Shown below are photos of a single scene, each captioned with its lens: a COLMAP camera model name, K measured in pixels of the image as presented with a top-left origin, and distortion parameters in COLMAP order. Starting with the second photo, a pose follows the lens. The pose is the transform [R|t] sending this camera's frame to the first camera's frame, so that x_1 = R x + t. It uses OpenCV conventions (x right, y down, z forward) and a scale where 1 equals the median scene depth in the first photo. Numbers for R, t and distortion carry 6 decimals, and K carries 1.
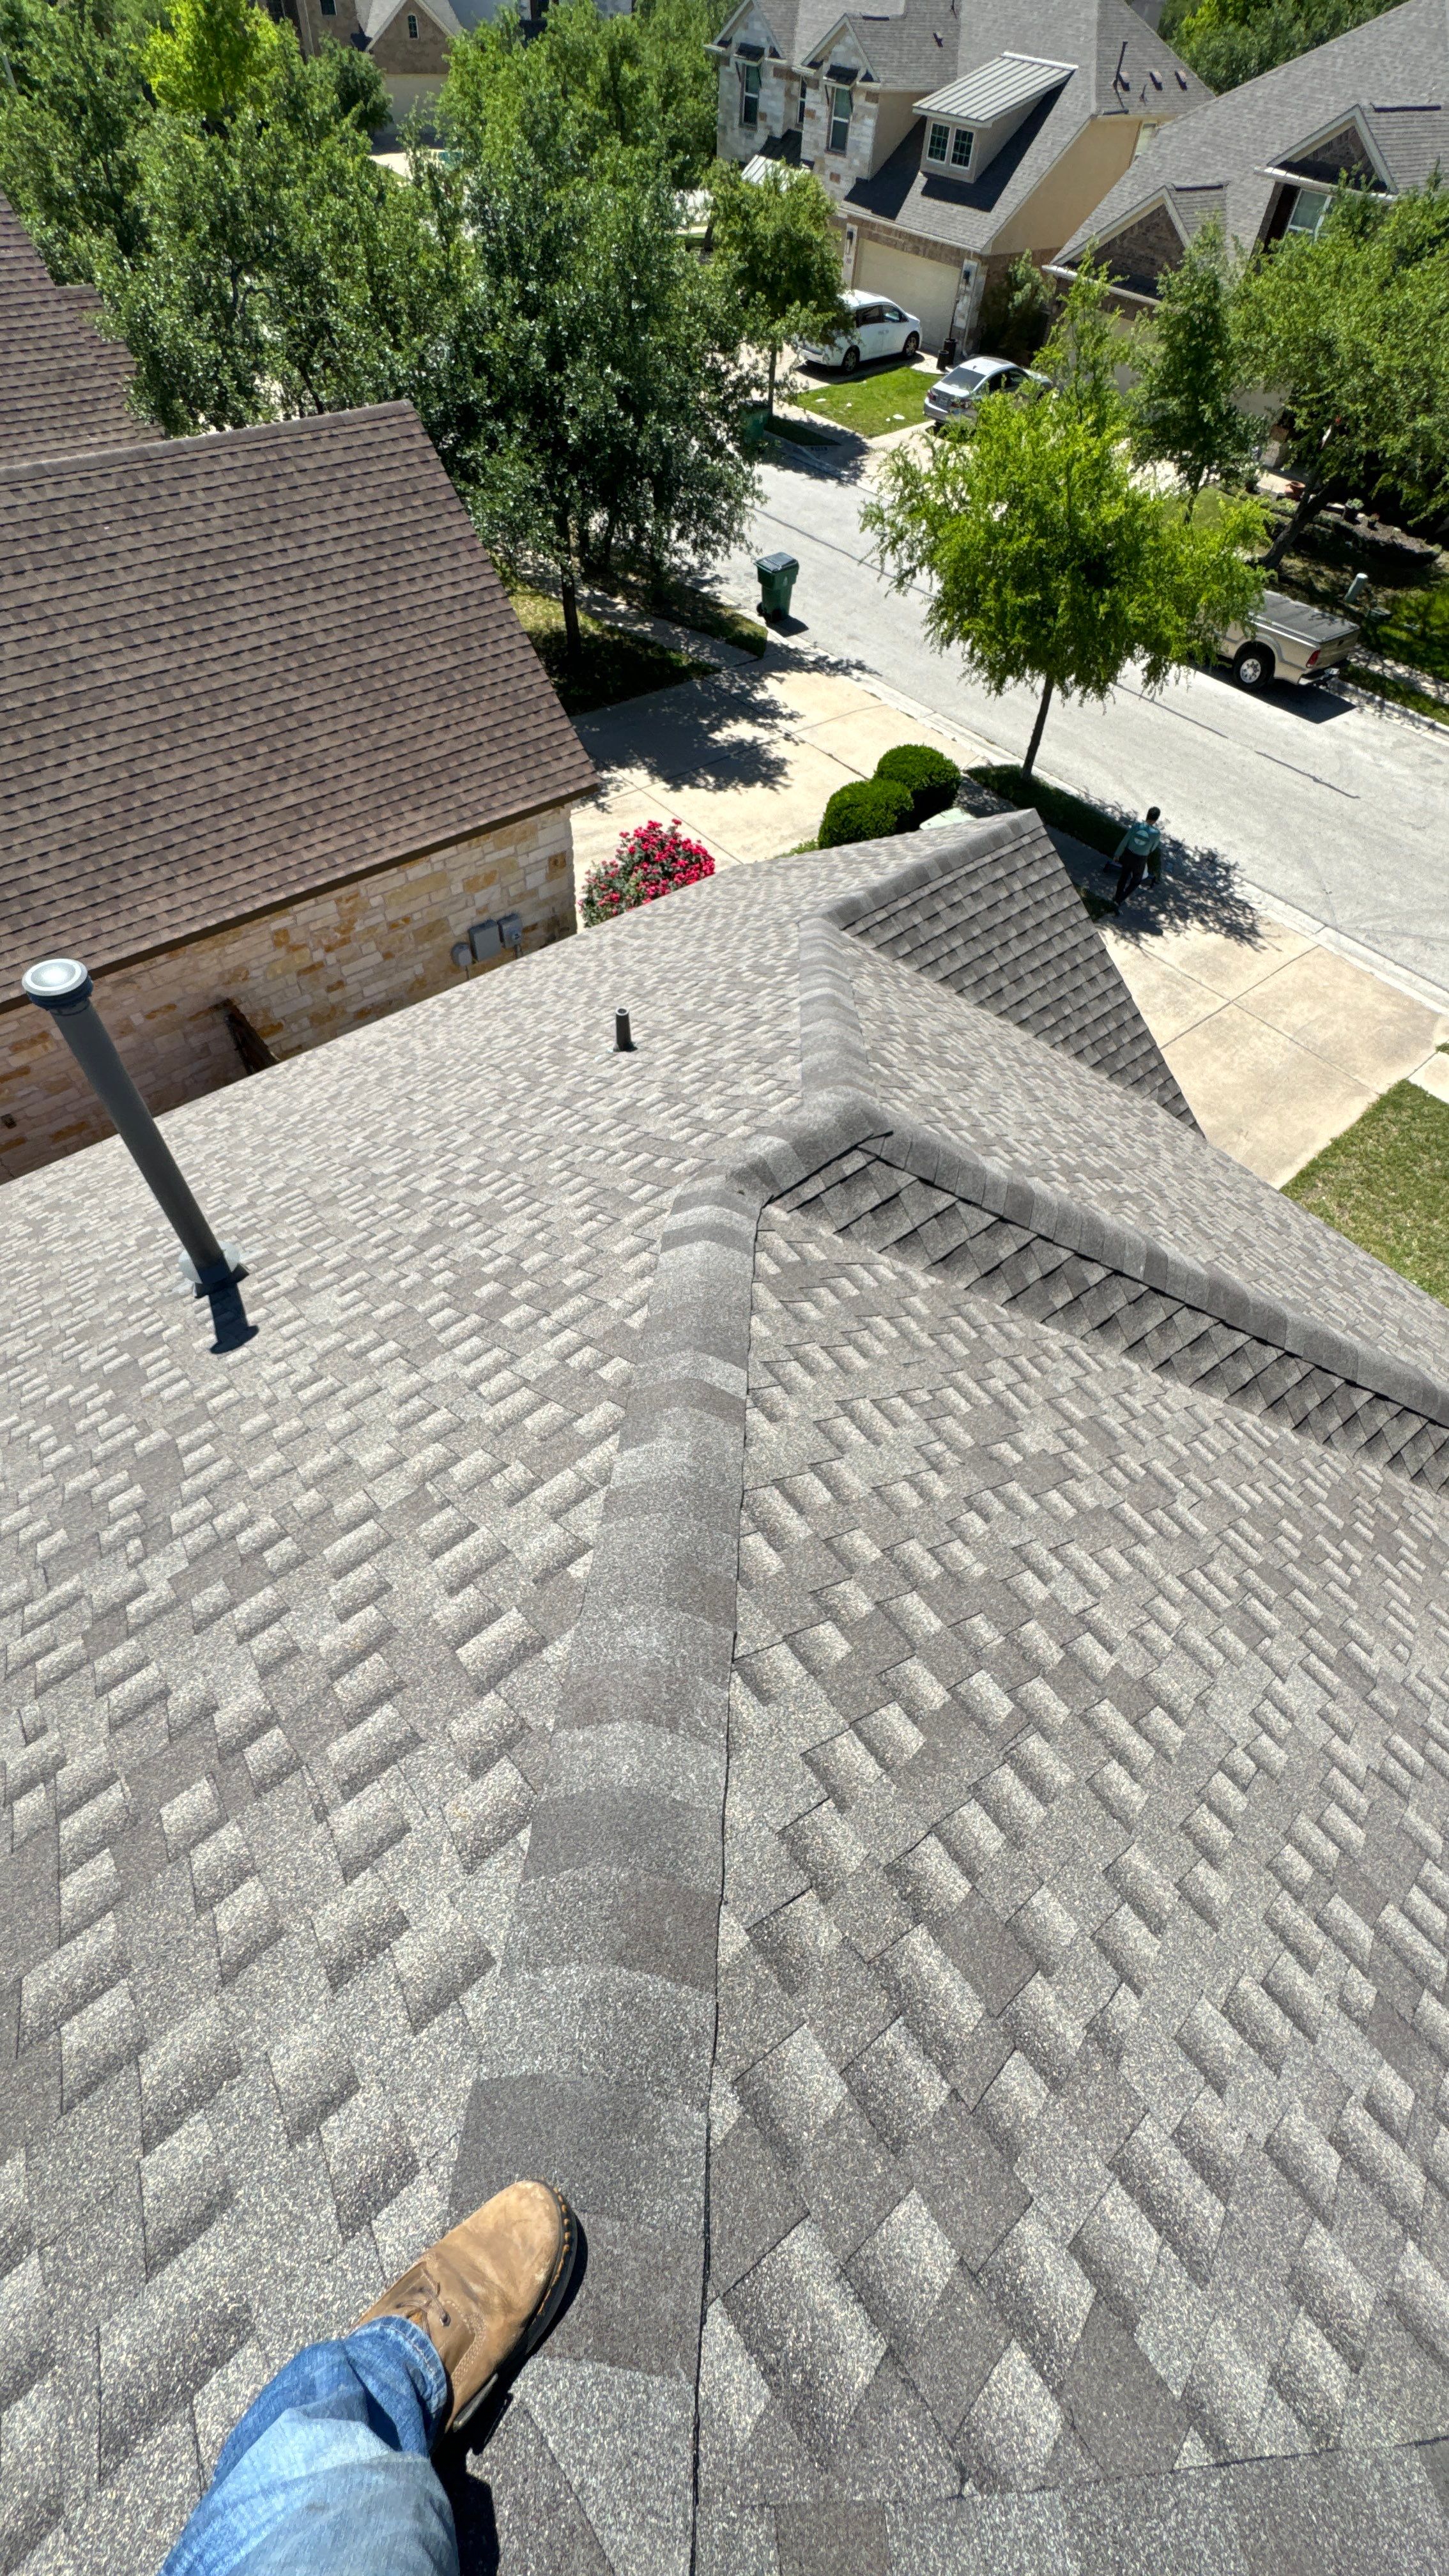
lens RADIAL K [[1030.4, 0, 728.2], [0, 1030.4, 1285.8], [0, 0, 1]] dist [-0.003039, 0.000623]
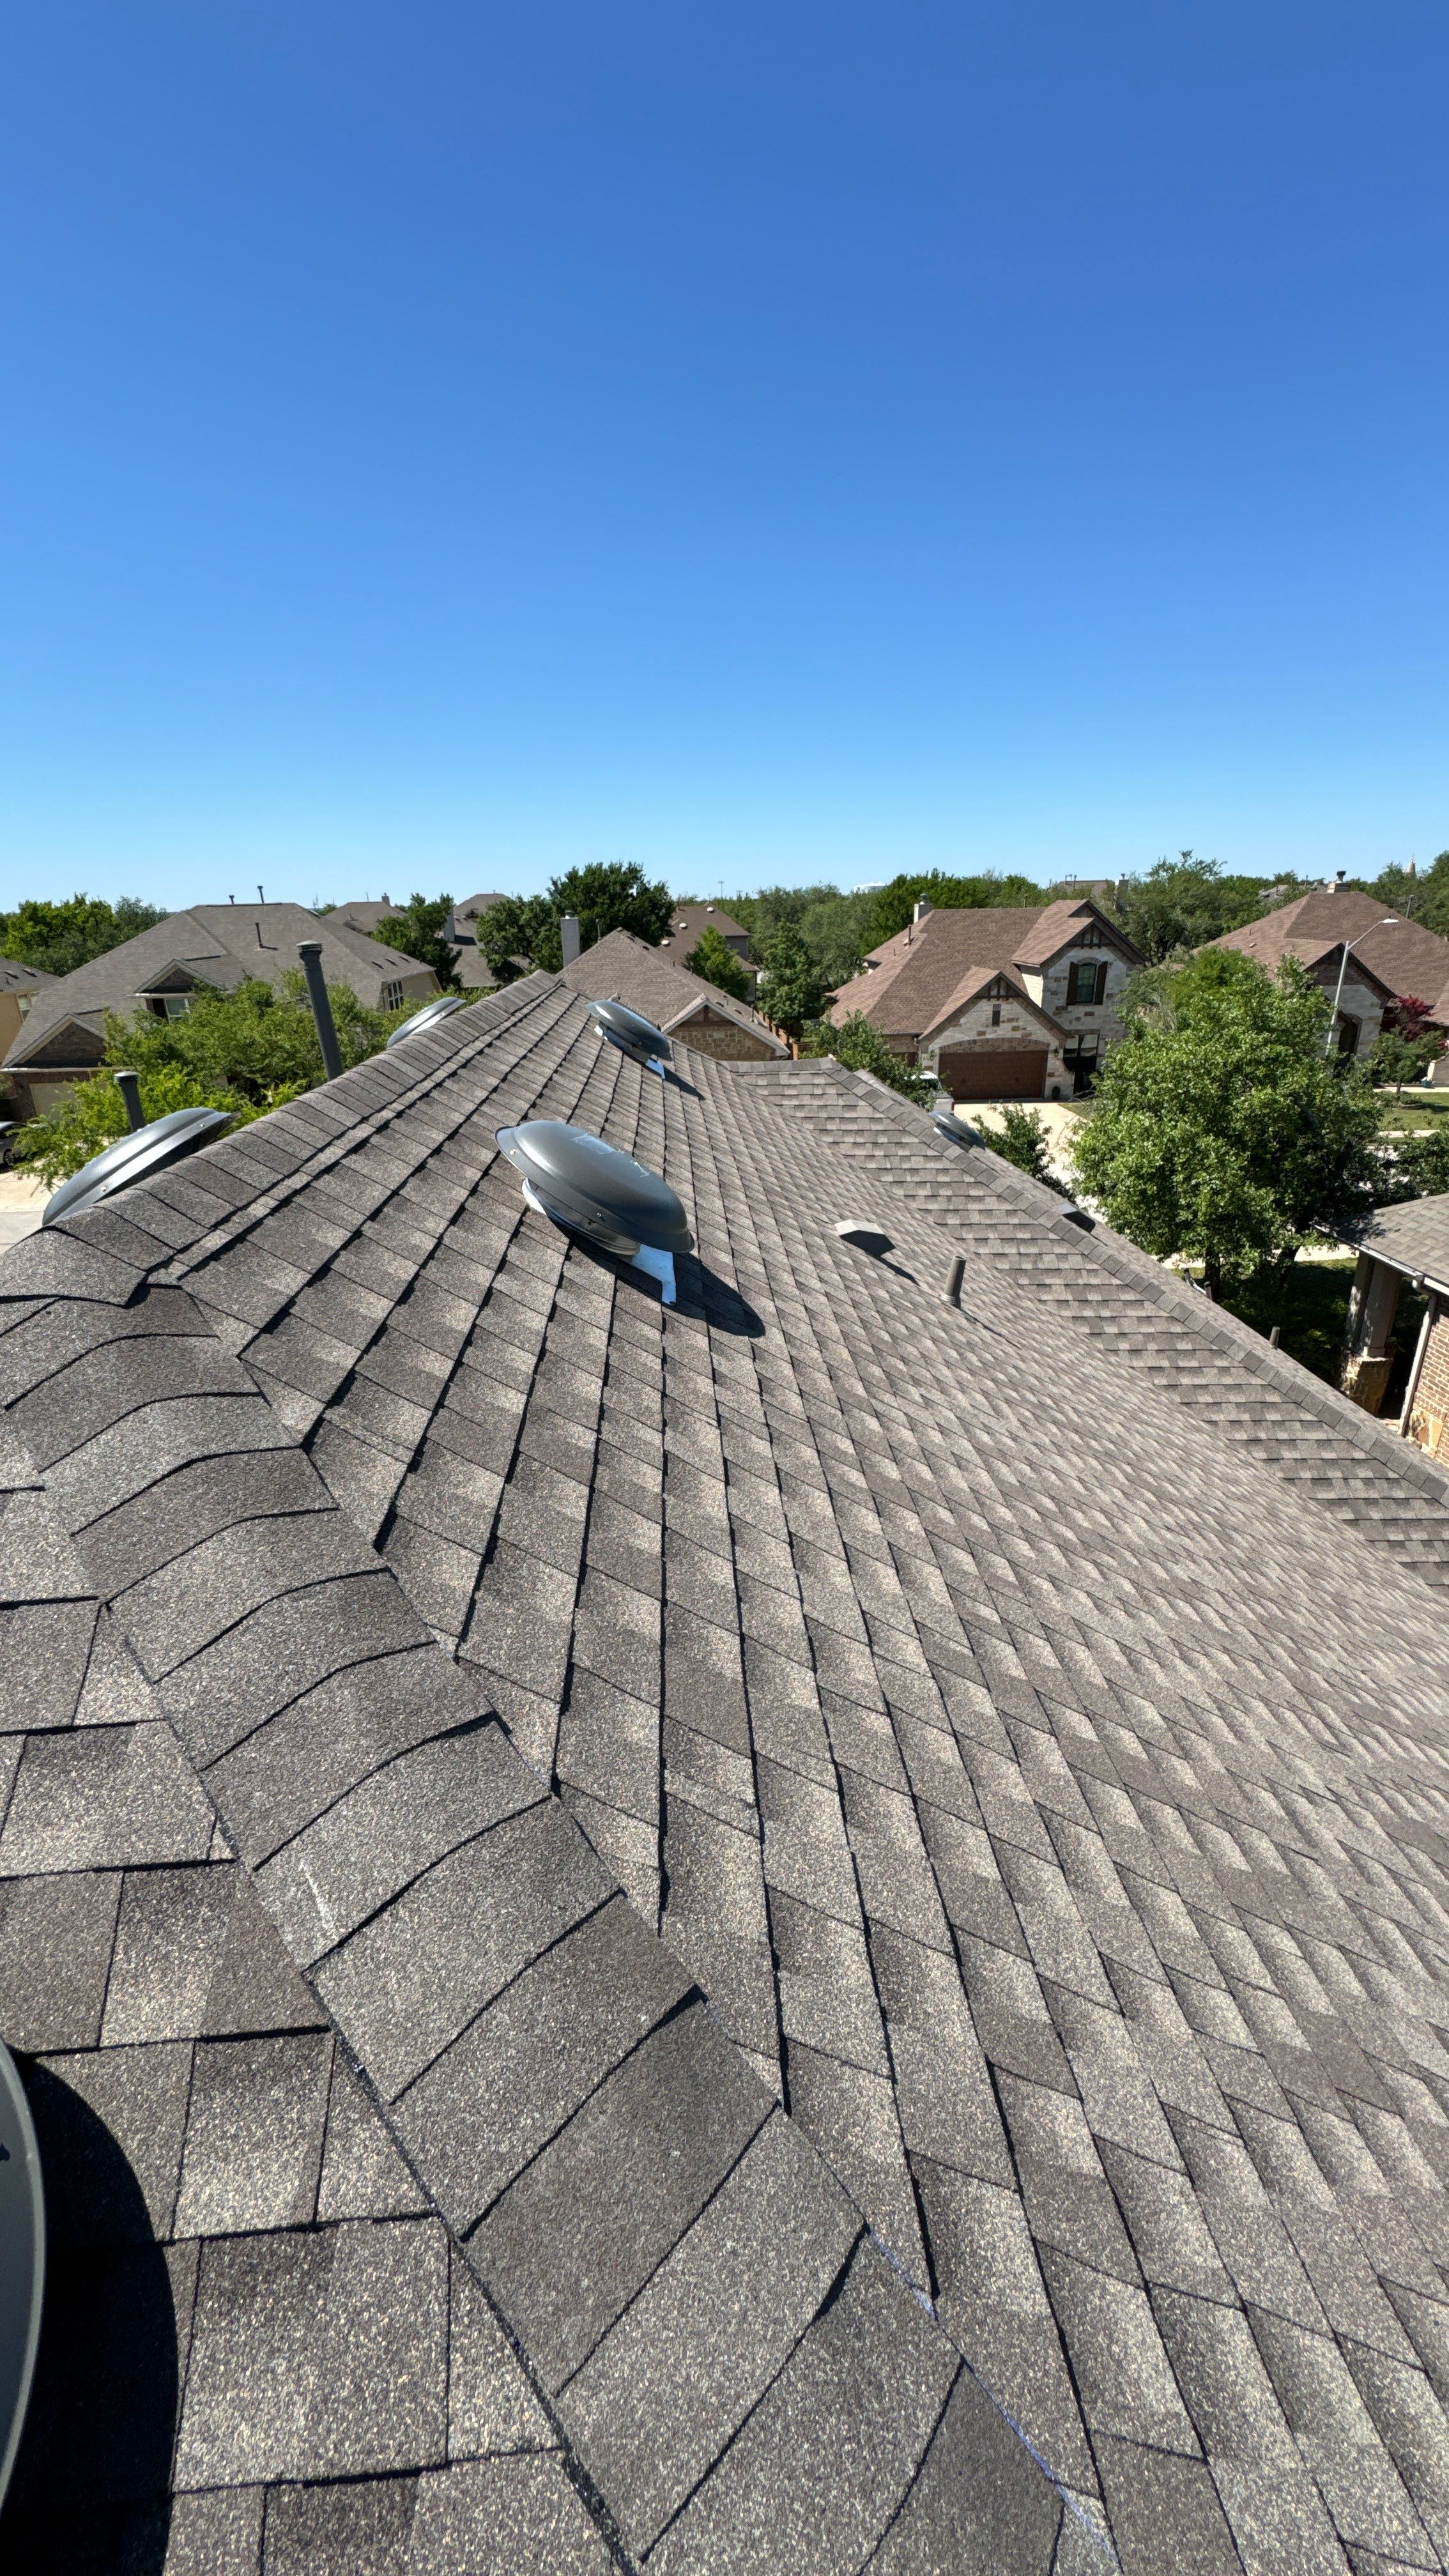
lens RADIAL K [[1030.4, 0, 726.1], [0, 1030.4, 1285.8], [0, 0, 1]] dist [-0.003039, 0.000623]
pose [[0.607856, -0.347846, 0.713802, -1.336685], [0.677903, 0.695424, -0.238395, 1.325897], [-0.413471, 0.628799, 0.658524, -0.794231]]
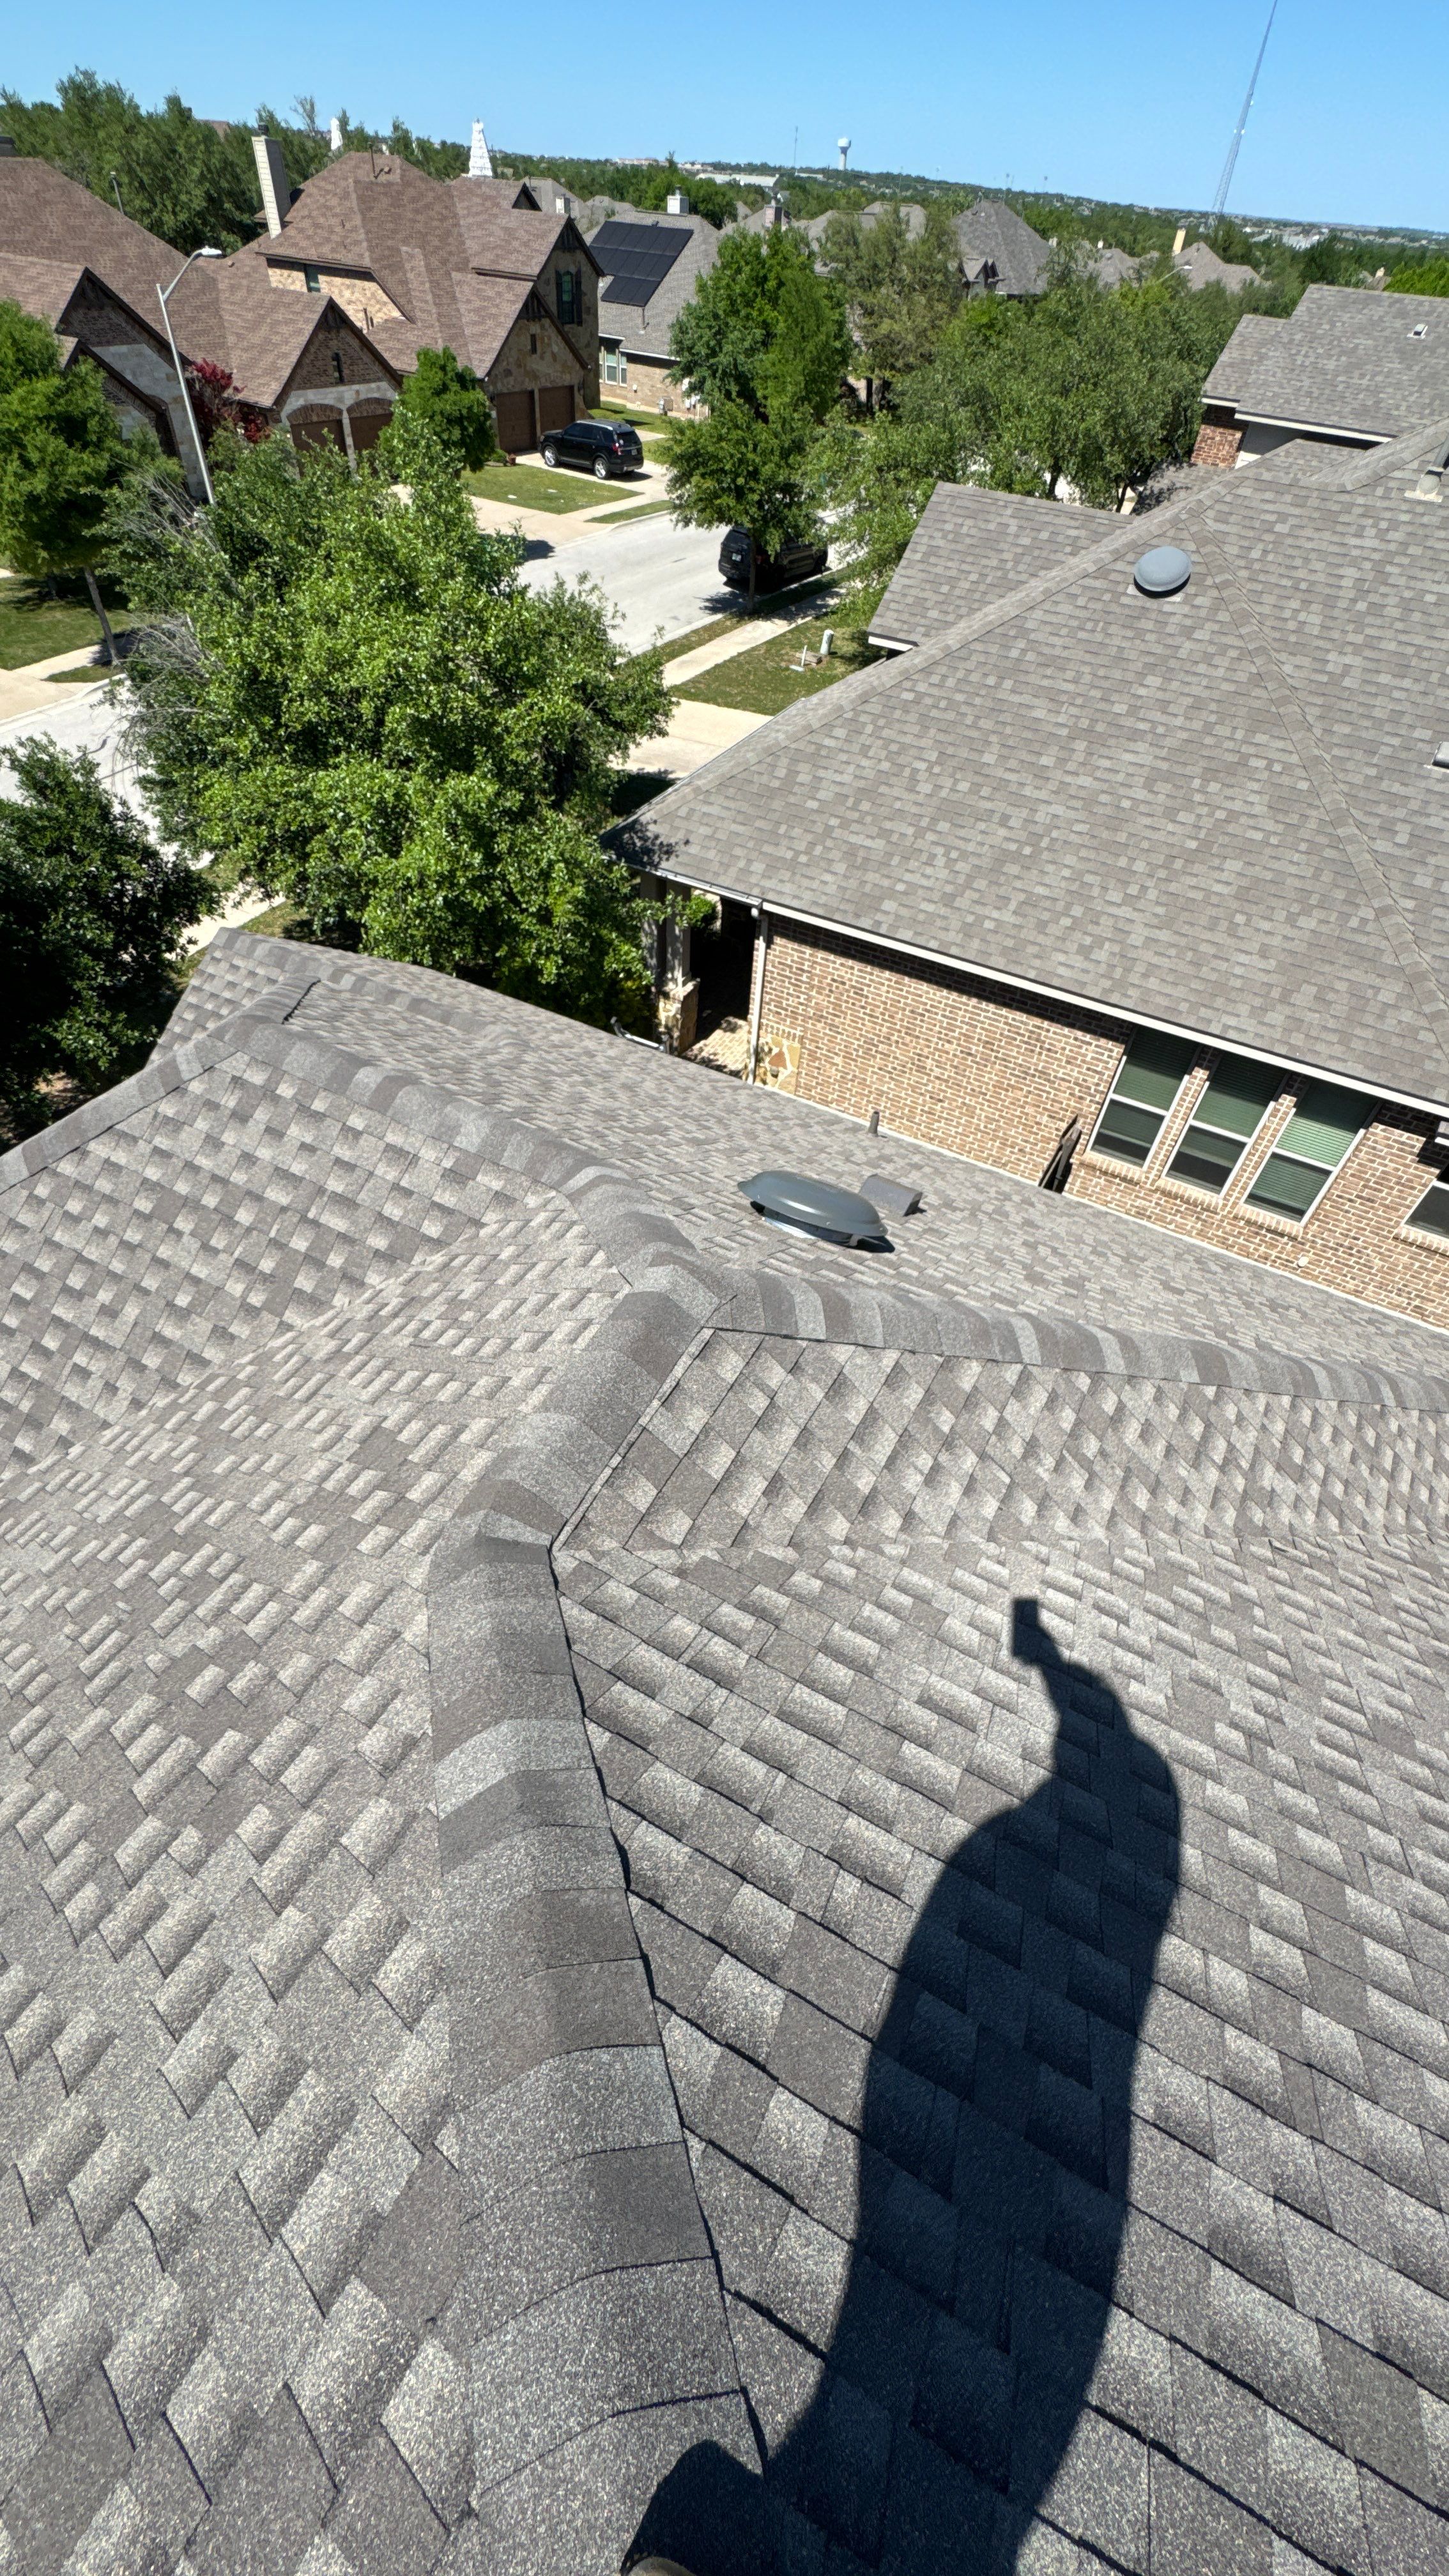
lens RADIAL K [[1030.4, 0, 721.3], [0, 1030.4, 1284.1], [0, 0, 1]] dist [-0.003039, 0.000623]
pose [[-0.355146, -0.741807, 0.568854, 0.118605], [0.712300, 0.179345, 0.678575, 0.123475], [-0.605392, 0.646188, 0.464695, -0.088383]]
